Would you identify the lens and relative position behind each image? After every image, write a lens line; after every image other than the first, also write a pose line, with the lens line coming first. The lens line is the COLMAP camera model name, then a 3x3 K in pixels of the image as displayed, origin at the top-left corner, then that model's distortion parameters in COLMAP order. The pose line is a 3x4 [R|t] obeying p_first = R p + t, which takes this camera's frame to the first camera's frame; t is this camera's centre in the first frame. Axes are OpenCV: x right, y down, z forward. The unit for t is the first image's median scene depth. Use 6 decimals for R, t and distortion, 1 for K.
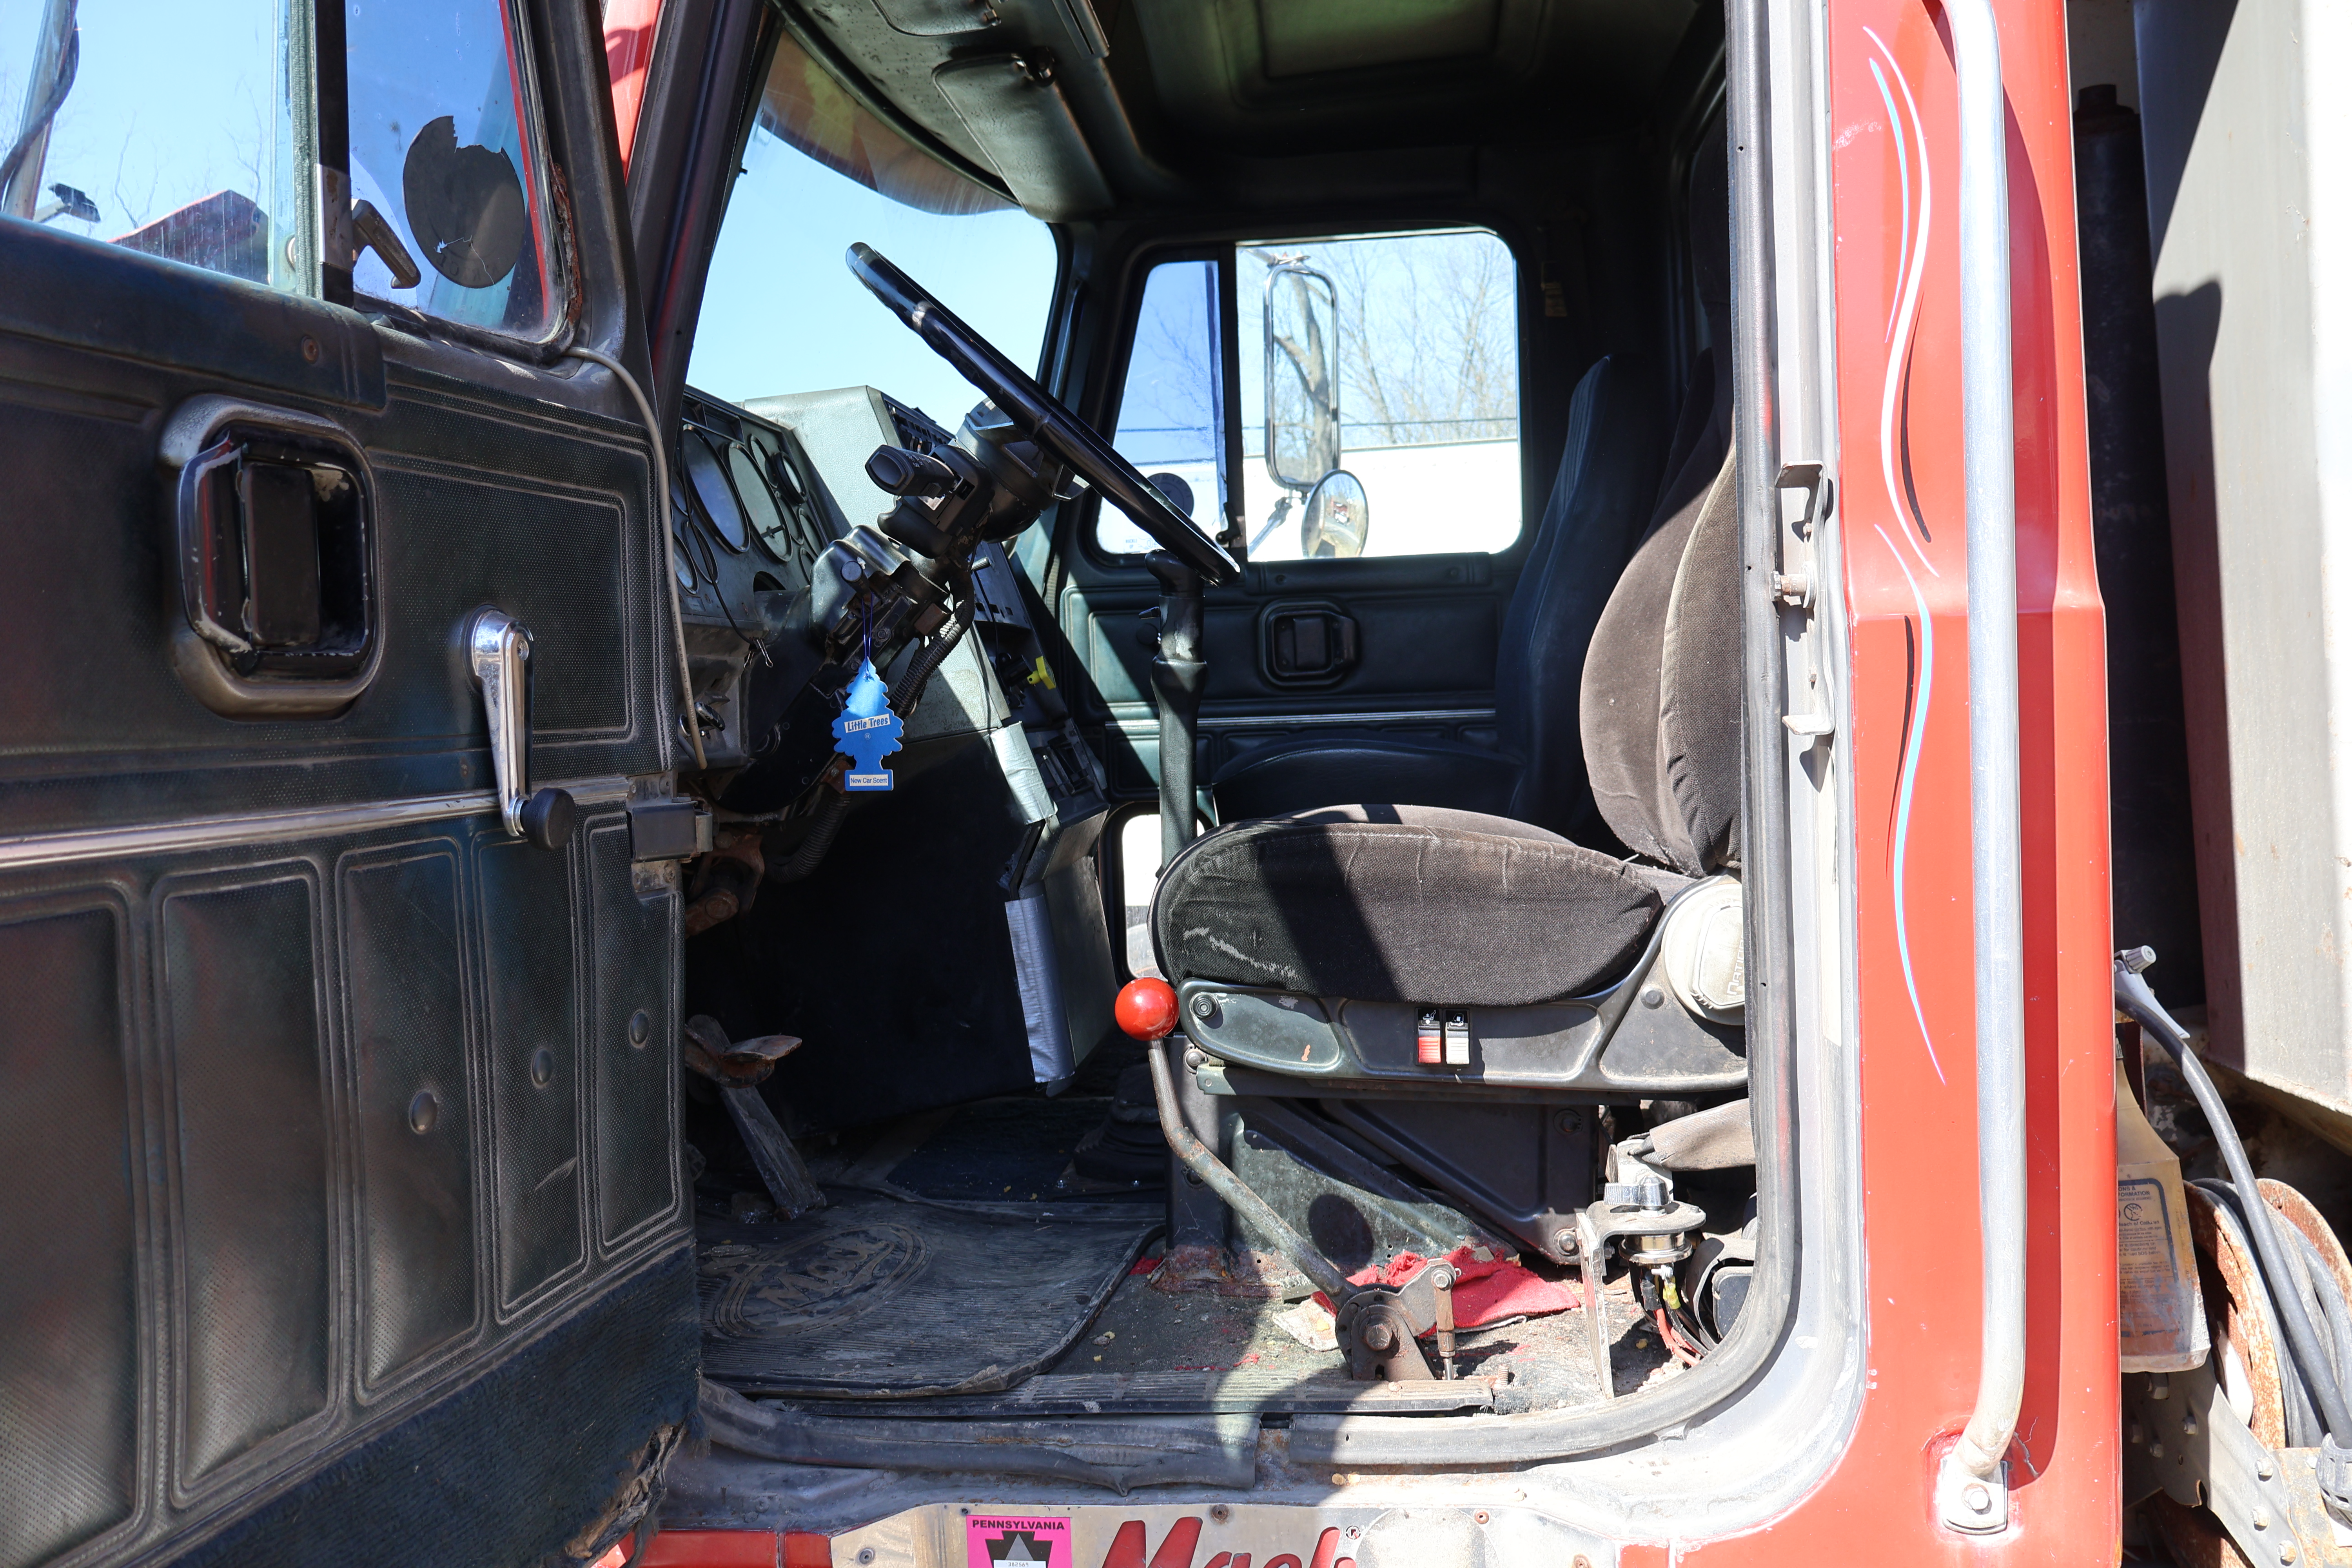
lens RADIAL K [[2029.2, 0, 1164.6], [0, 2029.2, 768.5], [0, 0, 1]] dist [-0.000668, 0.010256]
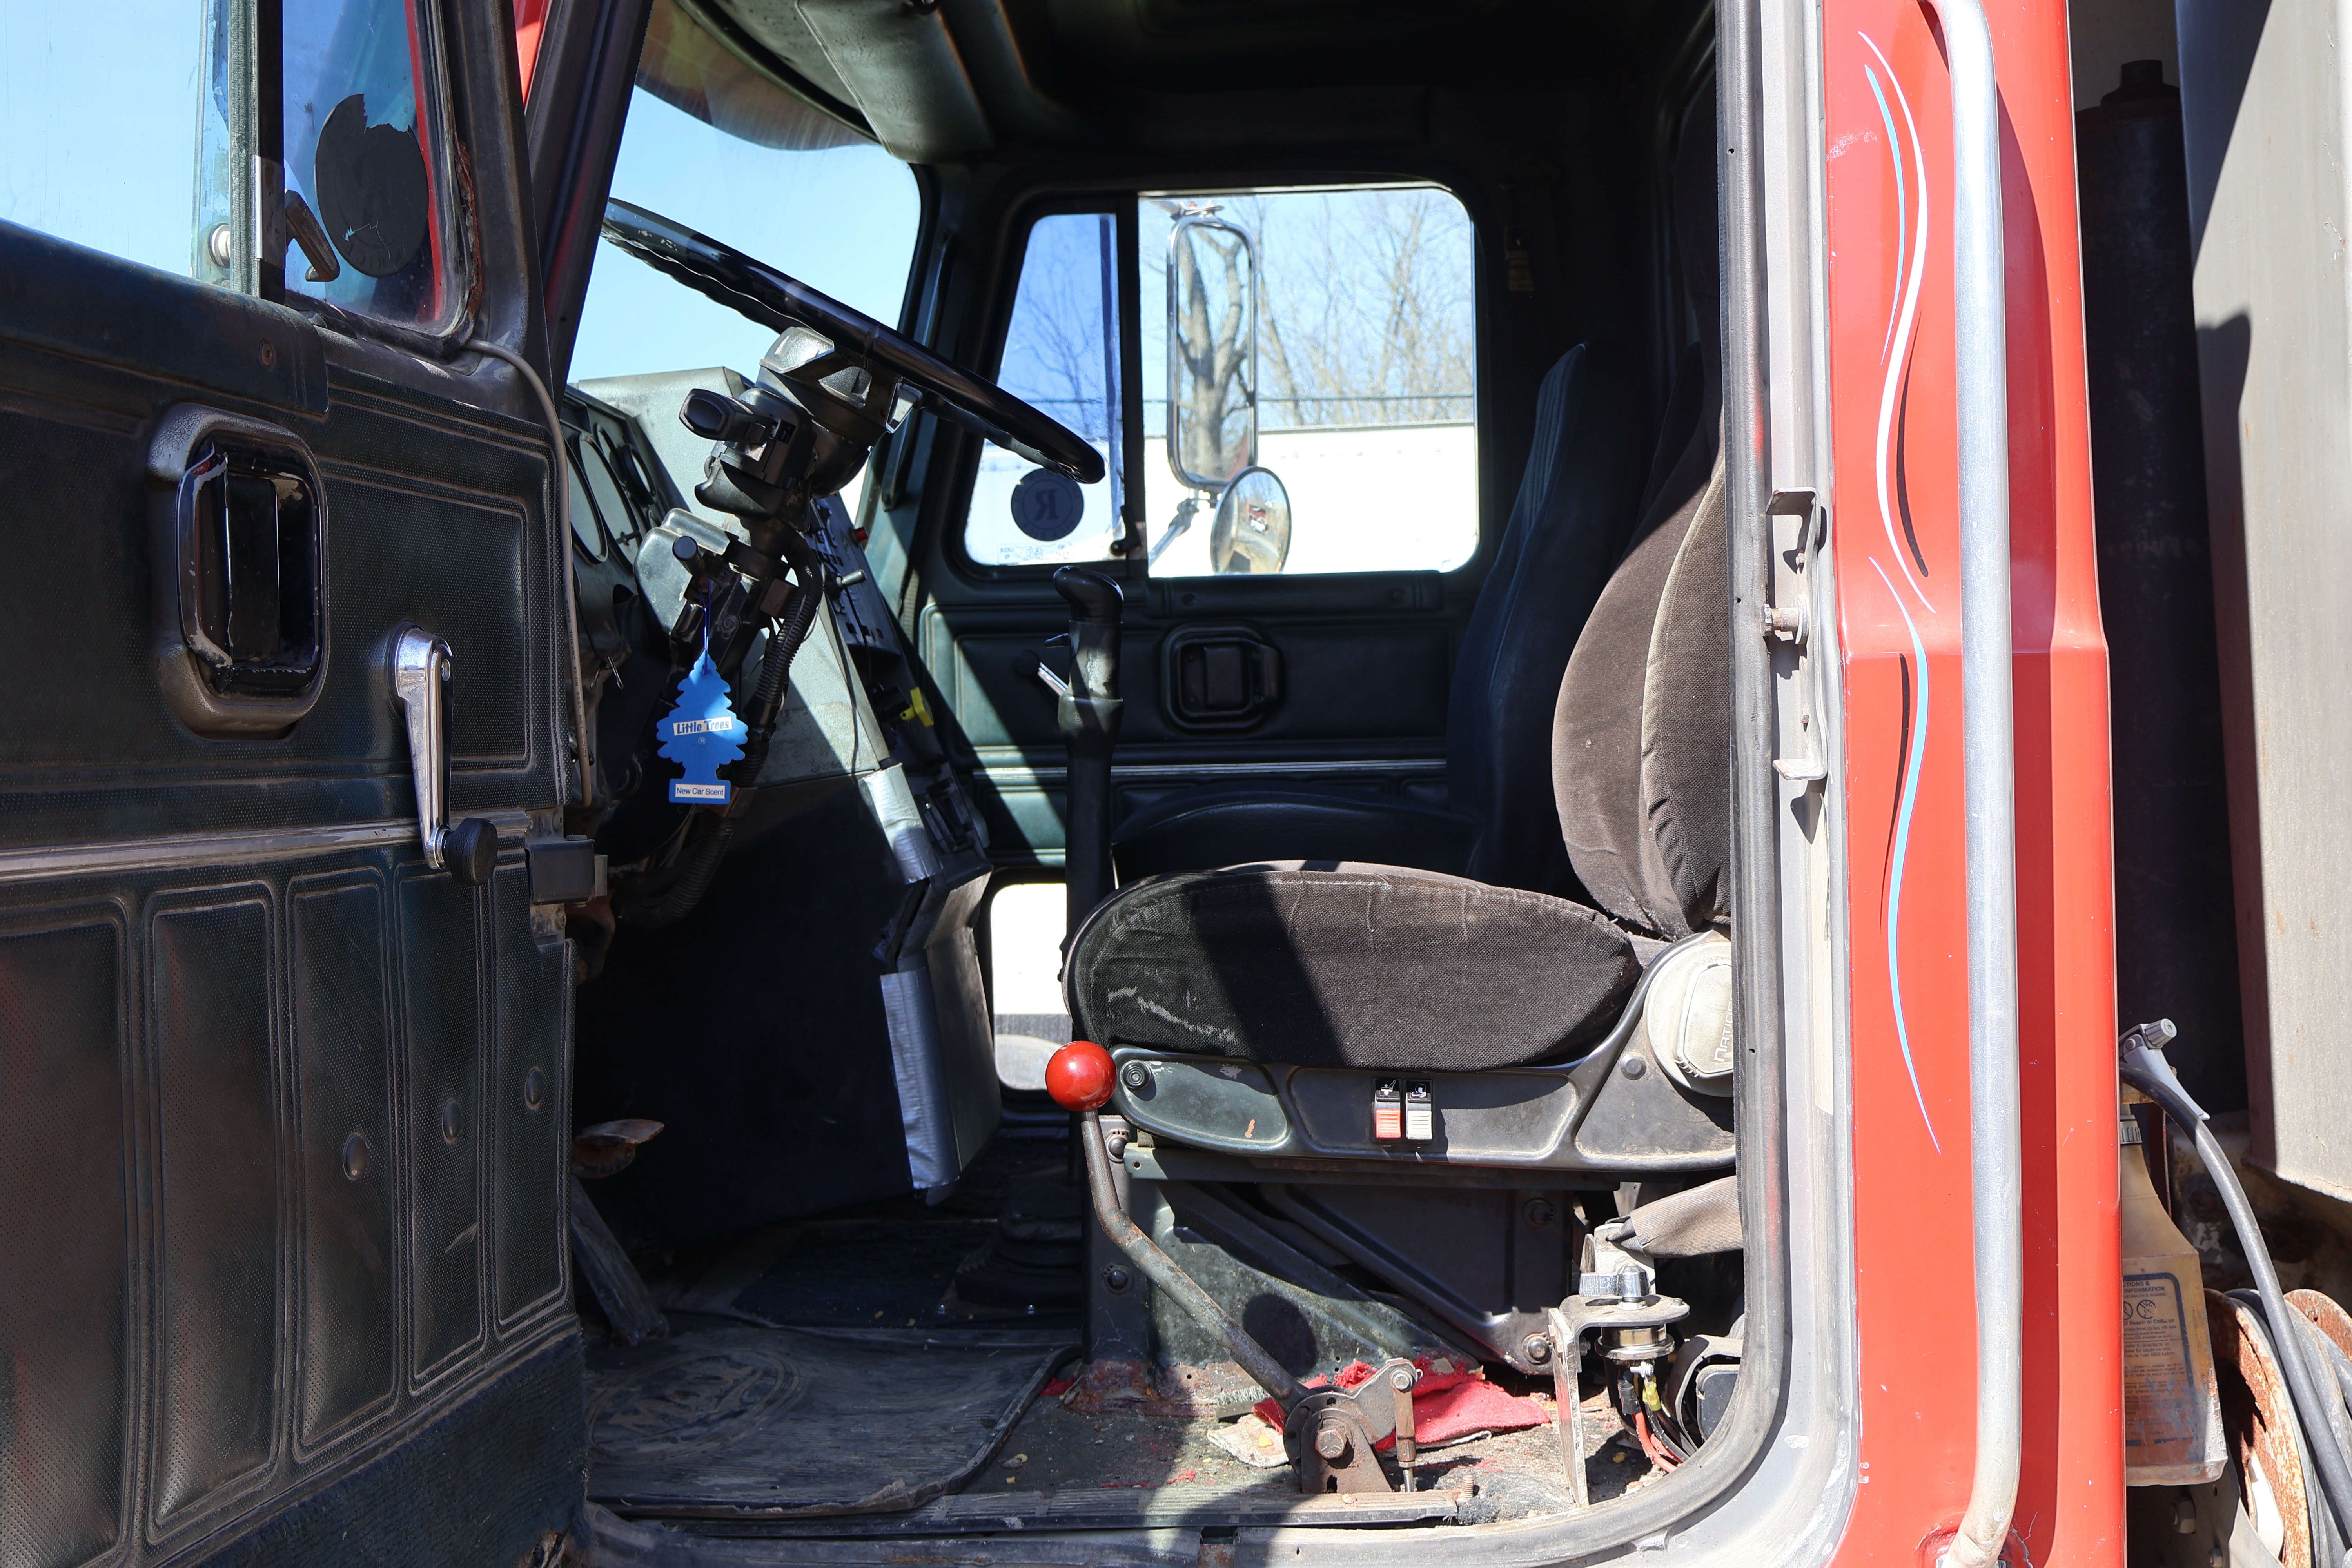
lens RADIAL K [[2664.1, 0, 1181.6], [0, 2664.1, 795.7], [0, 0, 1]] dist [-0.016703, 0.000000]
pose [[0.997460, 0.009949, 0.070538, -0.048227], [-0.008728, 0.999807, -0.017591, 0.013495], [-0.070699, 0.016931, 0.997354, -0.183383]]
